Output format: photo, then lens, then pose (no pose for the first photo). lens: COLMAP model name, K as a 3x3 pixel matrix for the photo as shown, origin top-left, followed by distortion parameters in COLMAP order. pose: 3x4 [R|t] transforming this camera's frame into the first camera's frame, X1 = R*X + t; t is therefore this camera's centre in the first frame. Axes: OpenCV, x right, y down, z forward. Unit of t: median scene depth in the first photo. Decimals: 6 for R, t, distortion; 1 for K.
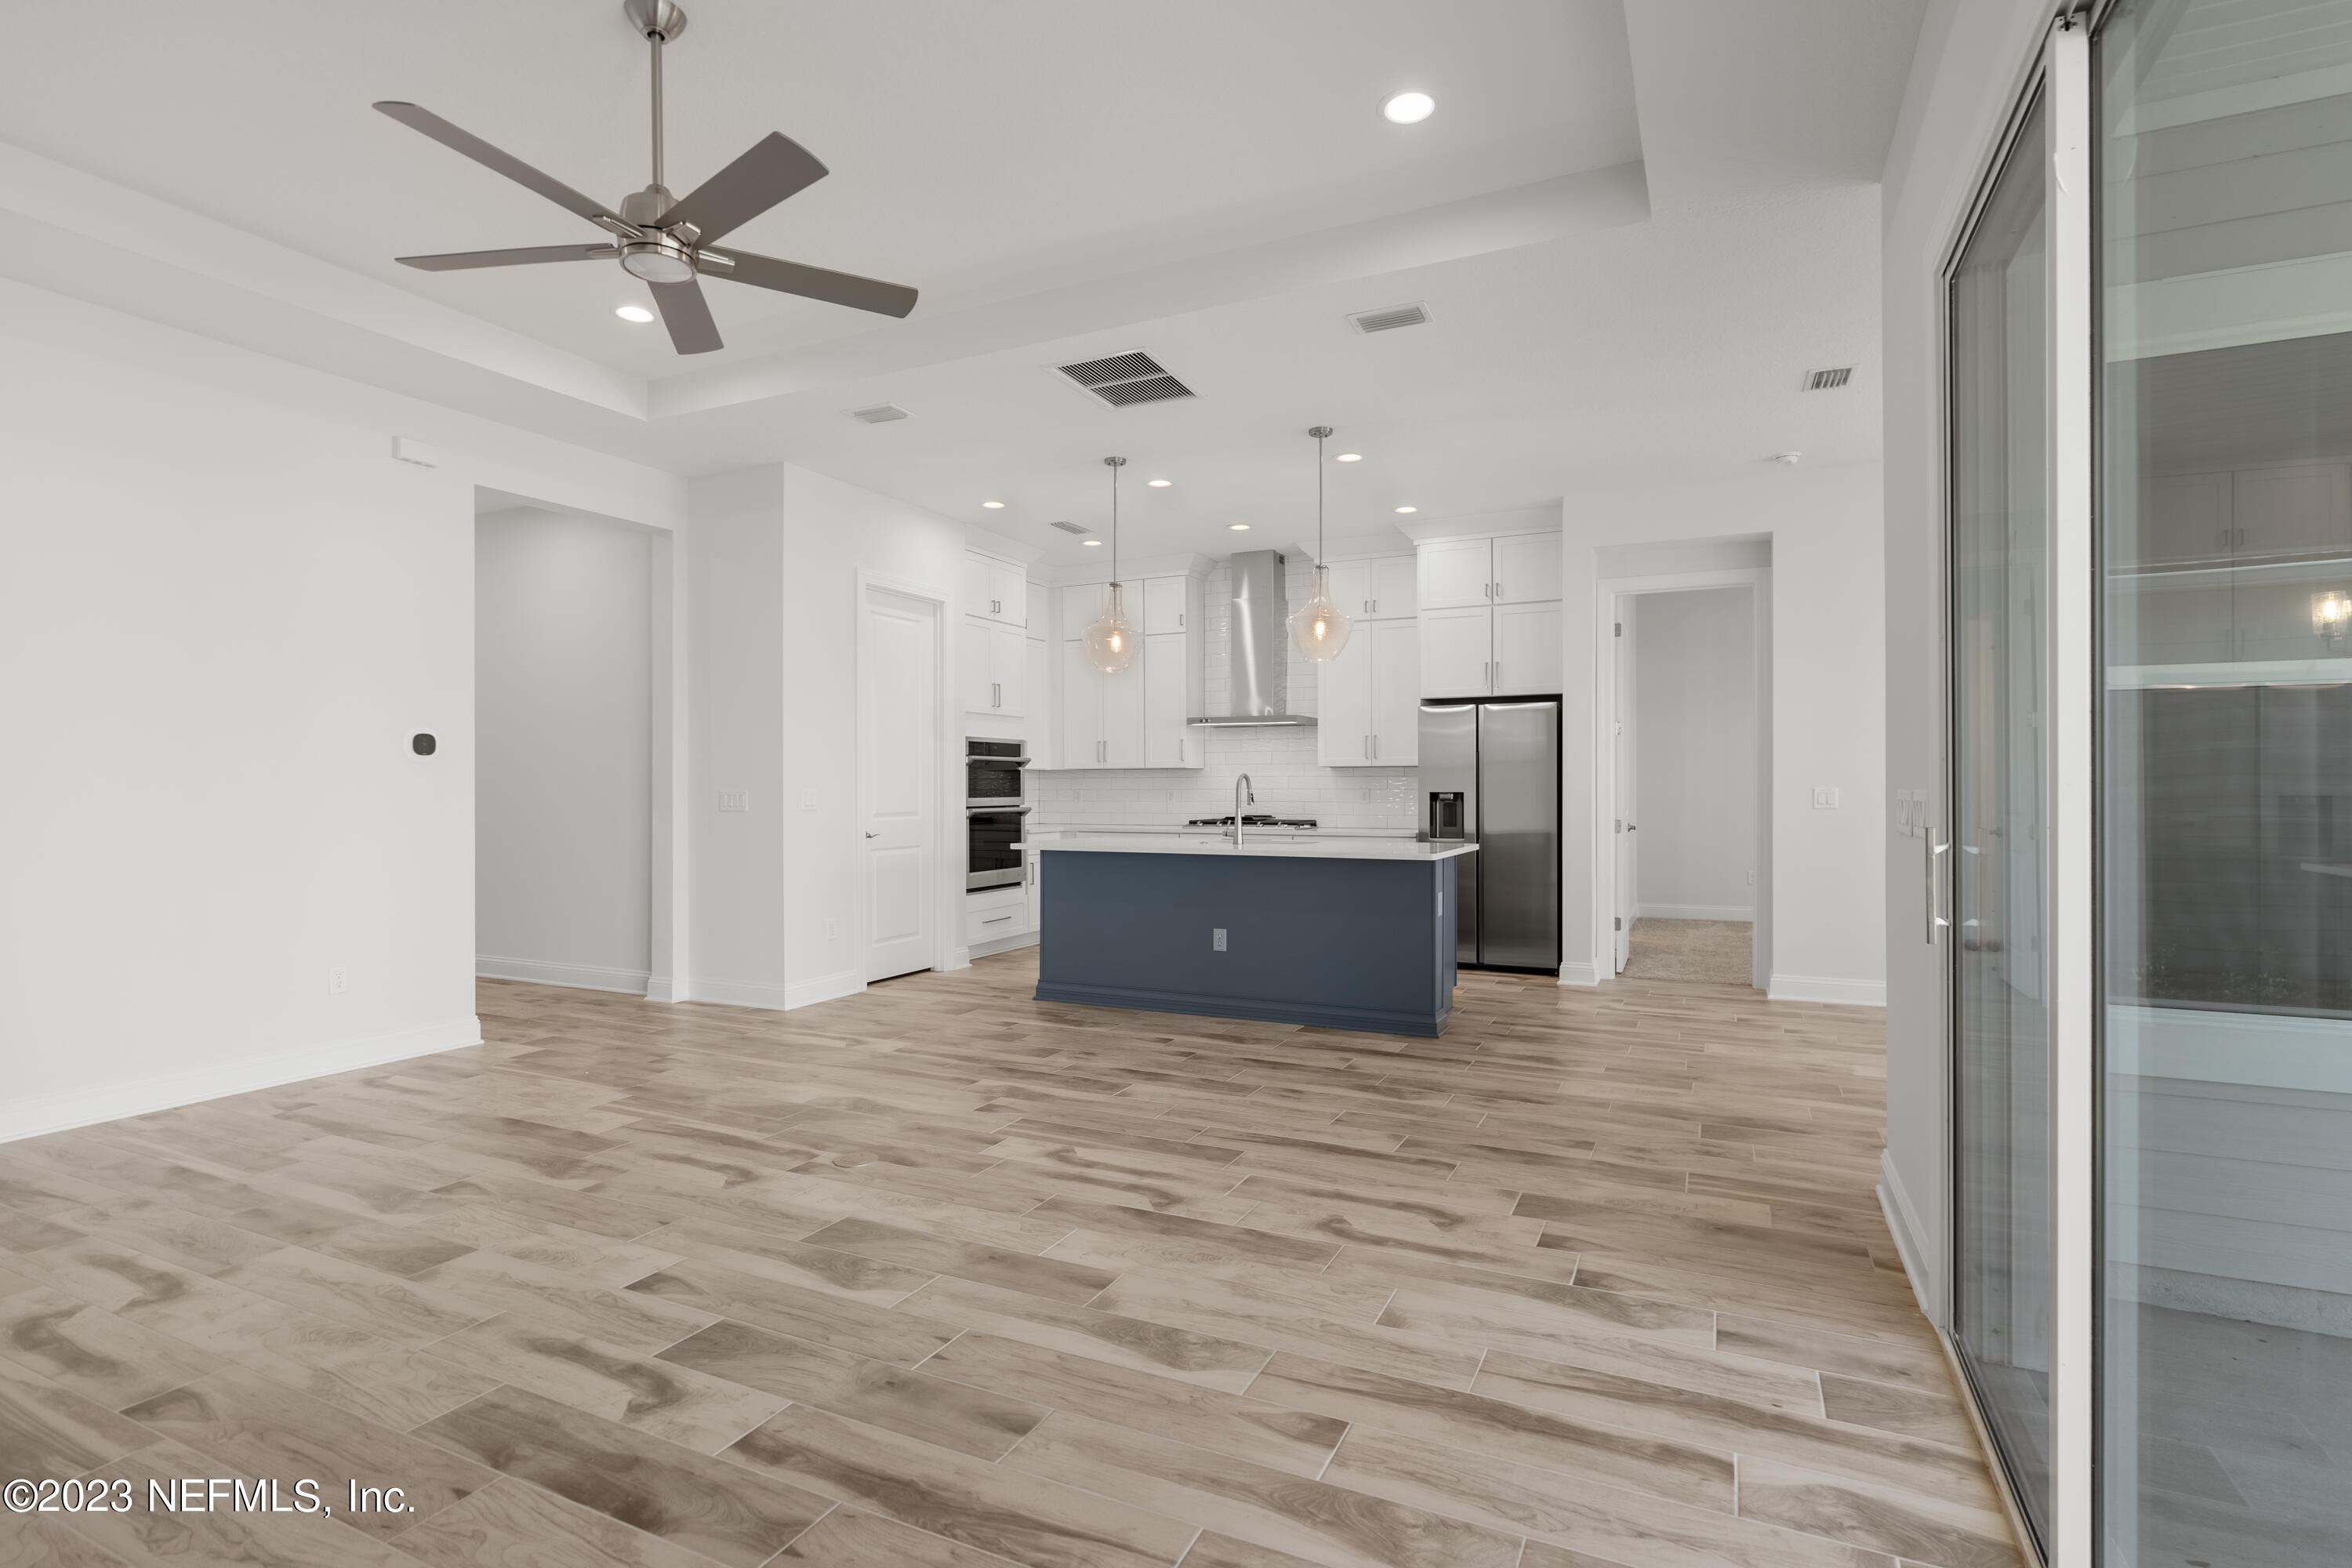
lens RADIAL K [[1138.4, 0, 1183.5], [0, 1138.4, 779.7], [0, 0, 1]] dist [-0.001640, 0.000431]
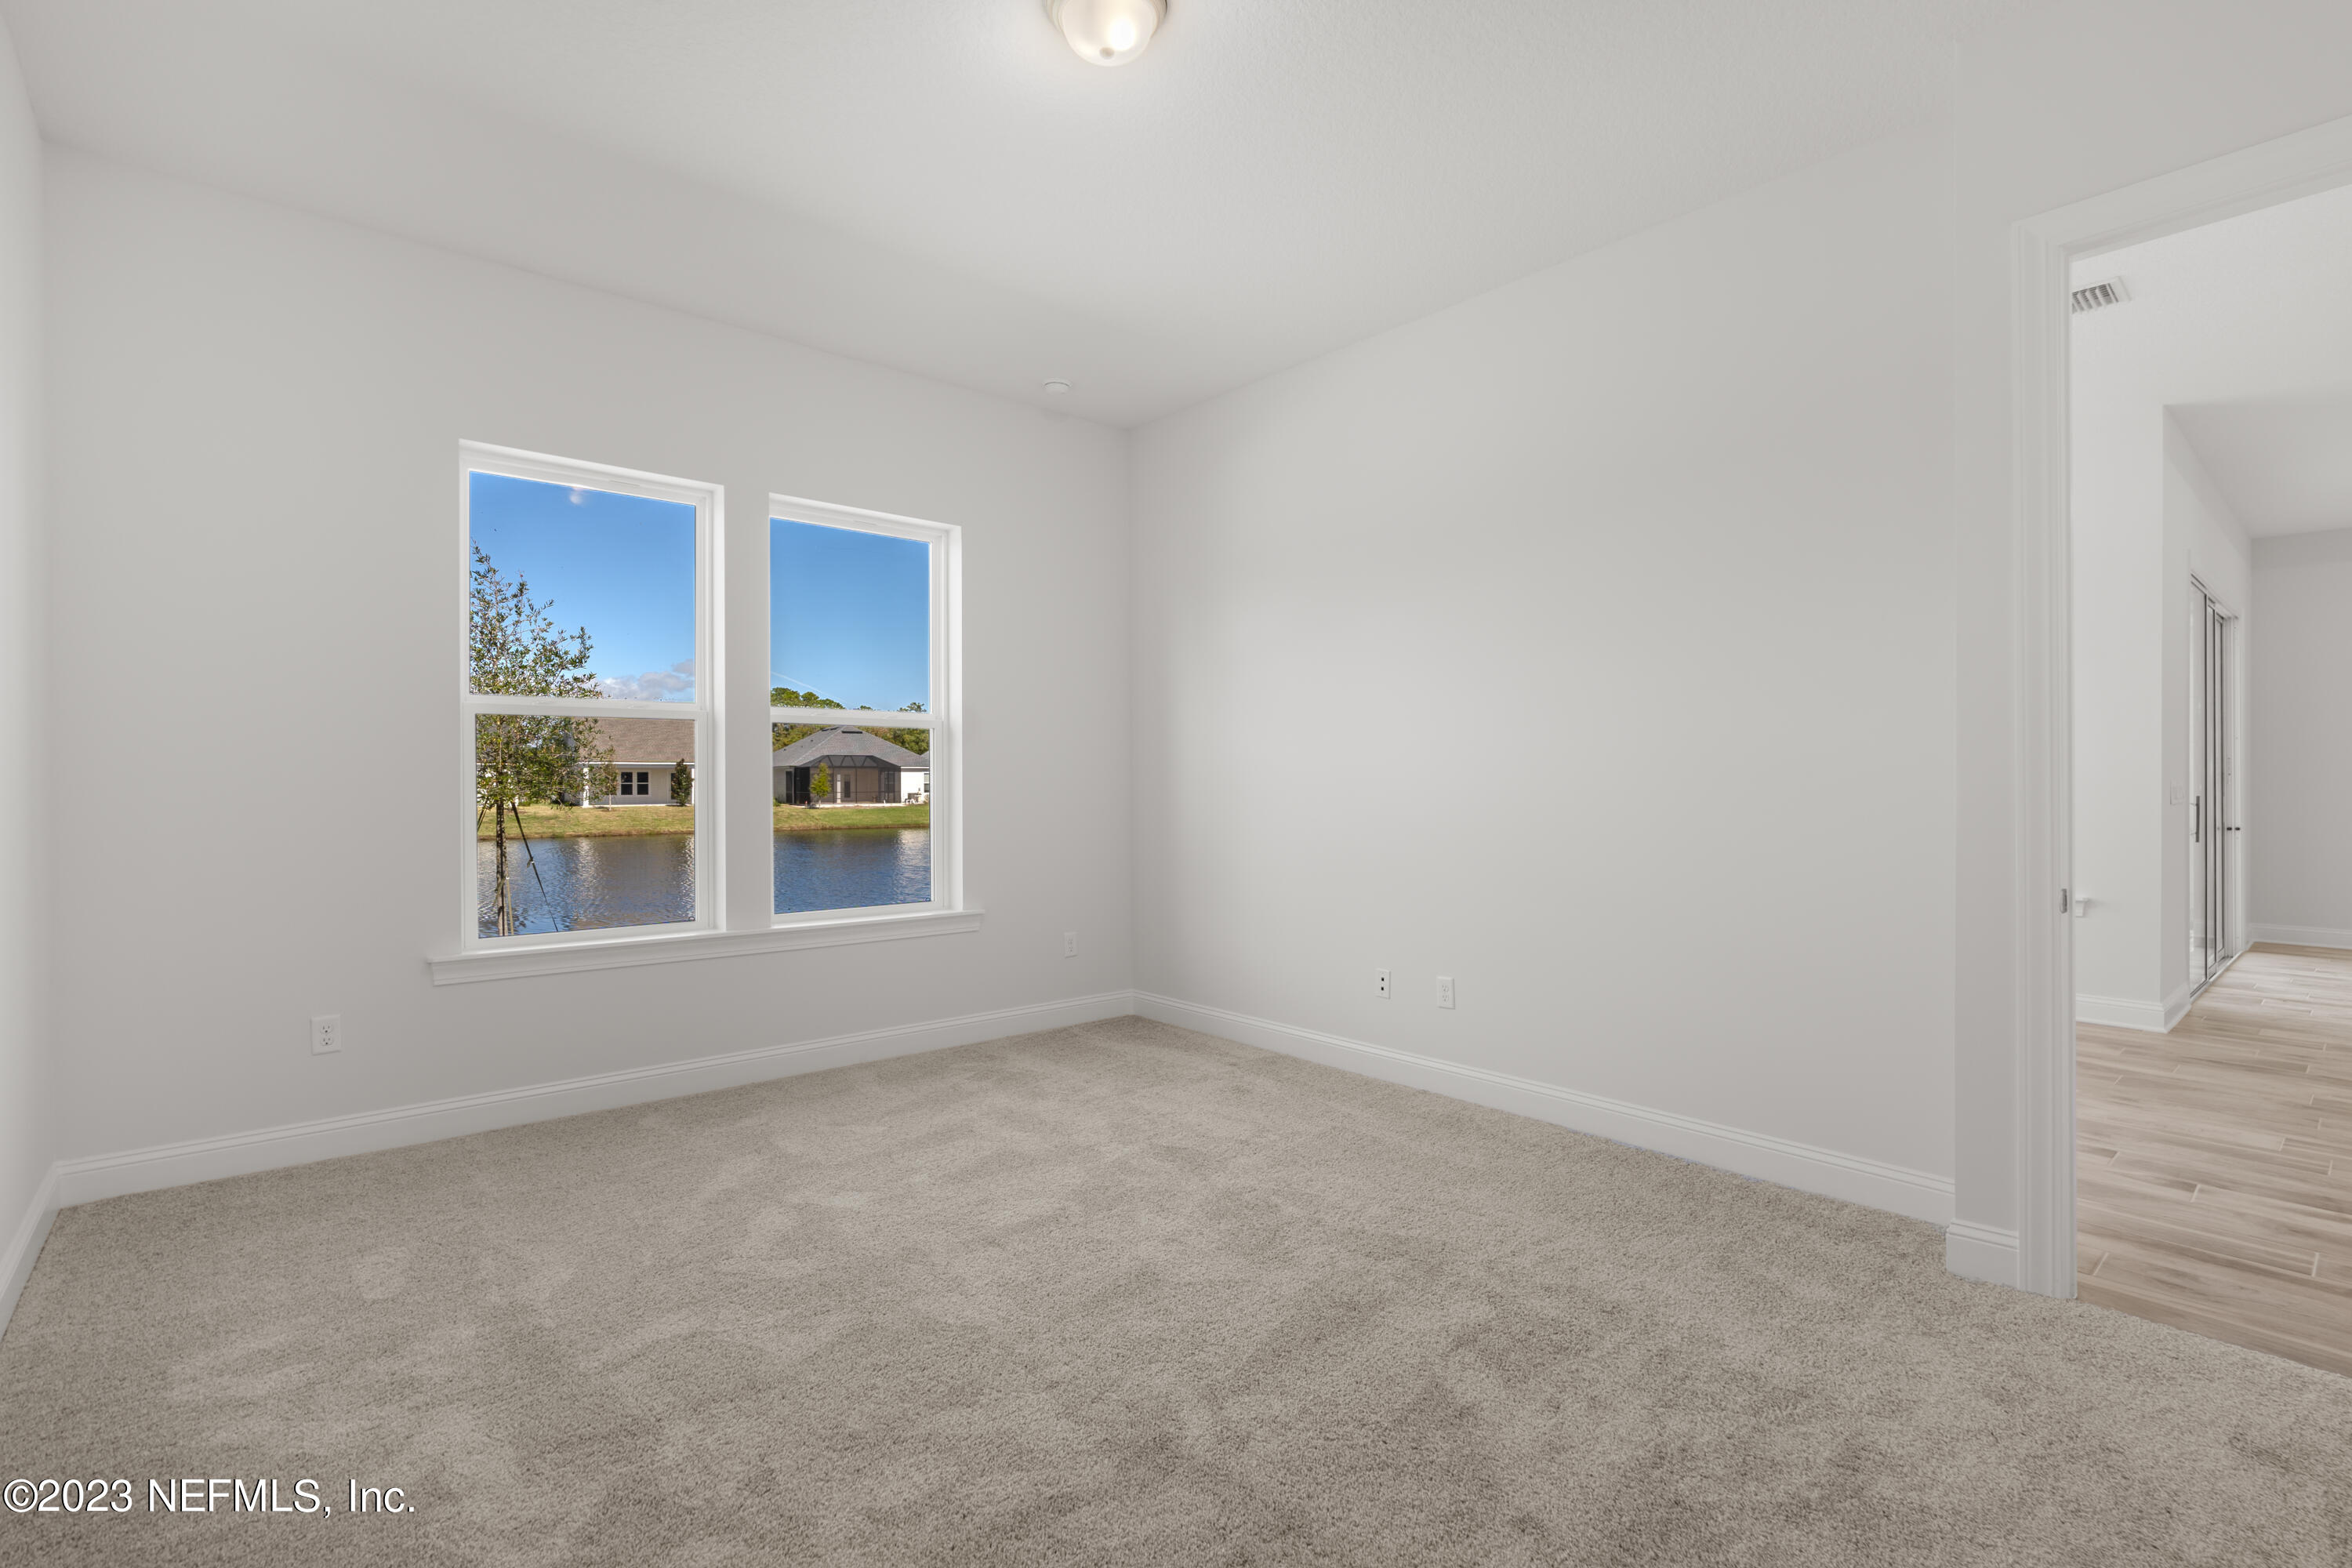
lens RADIAL K [[1076.6, 0, 1184.5], [0, 1076.6, 784.2], [0, 0, 1]] dist [-0.001707, -0.000282]
pose [[-0.917422, 0.005058, 0.397884, 0.994205], [0.004250, 0.999987, -0.002913, 0.007880], [-0.397894, -0.000982, -0.917431, 2.292022]]
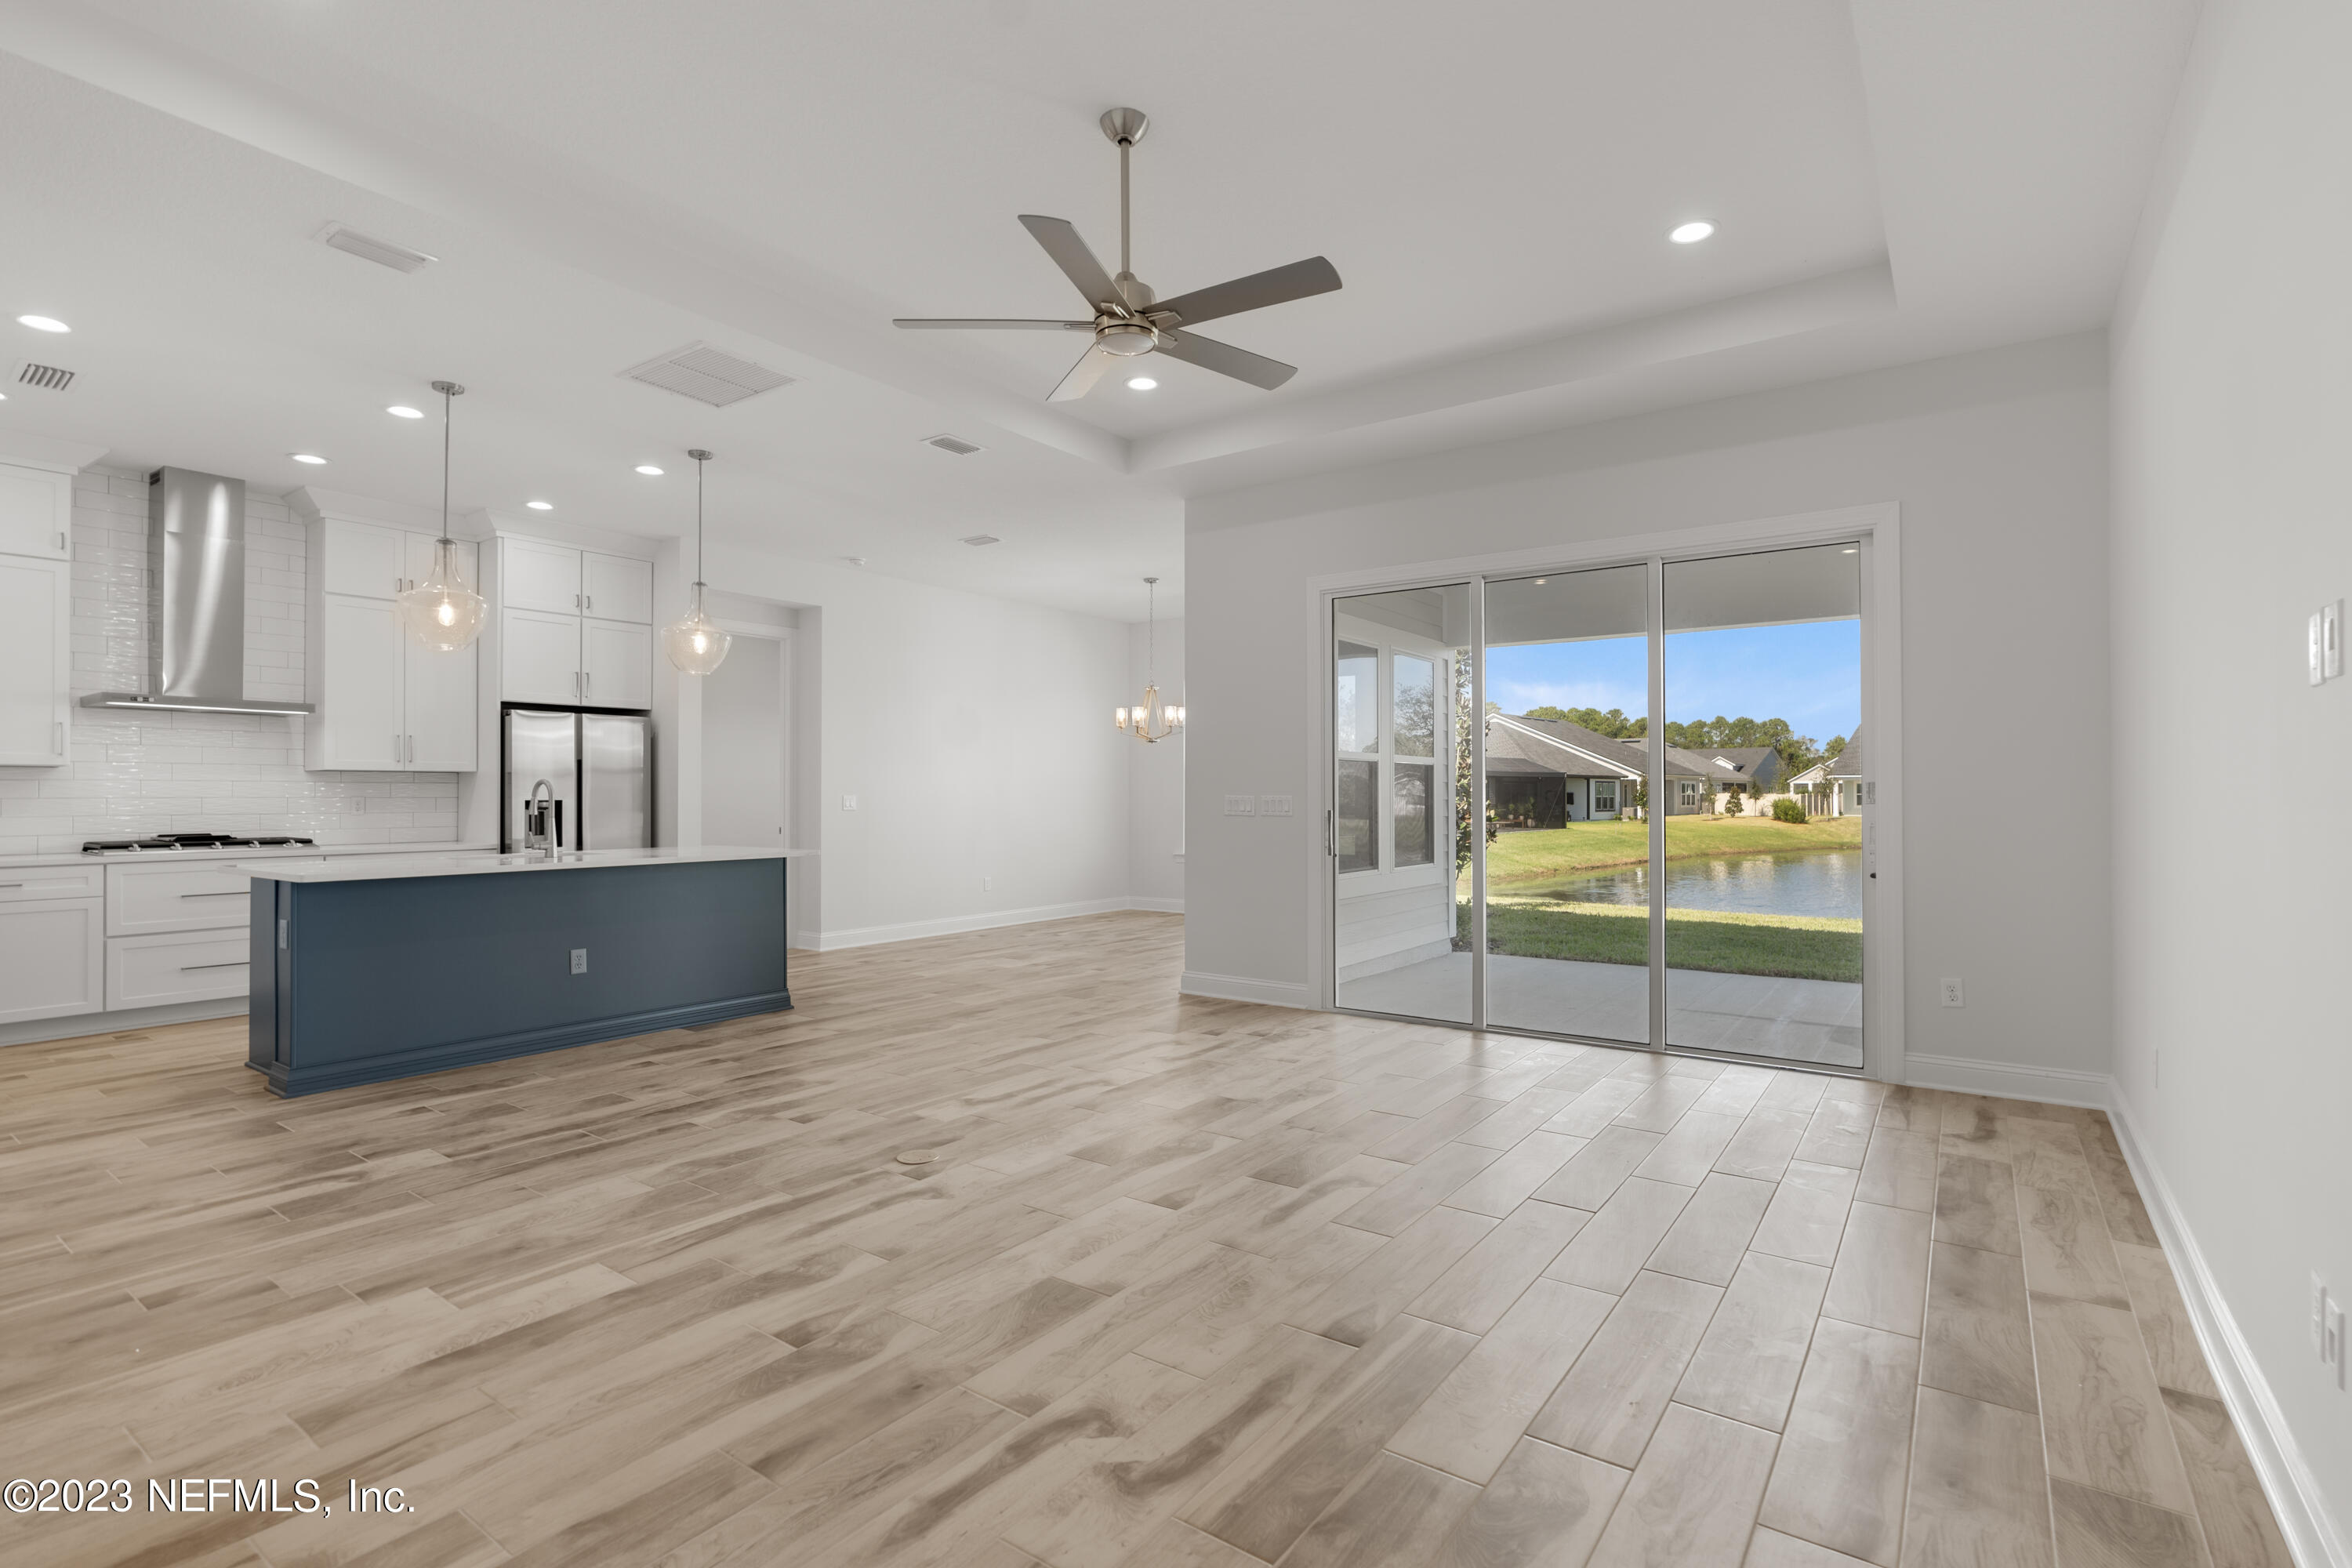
lens RADIAL K [[1096.4, 0, 1198.2], [0, 1096.4, 783.5], [0, 0, 1]] dist [-0.001789, -0.000228]
pose [[0.165757, 0.011992, 0.986094, -1.039927], [-0.006786, 0.999916, -0.011019, 0.005563], [-0.986143, -0.004865, 0.165824, 0.500083]]
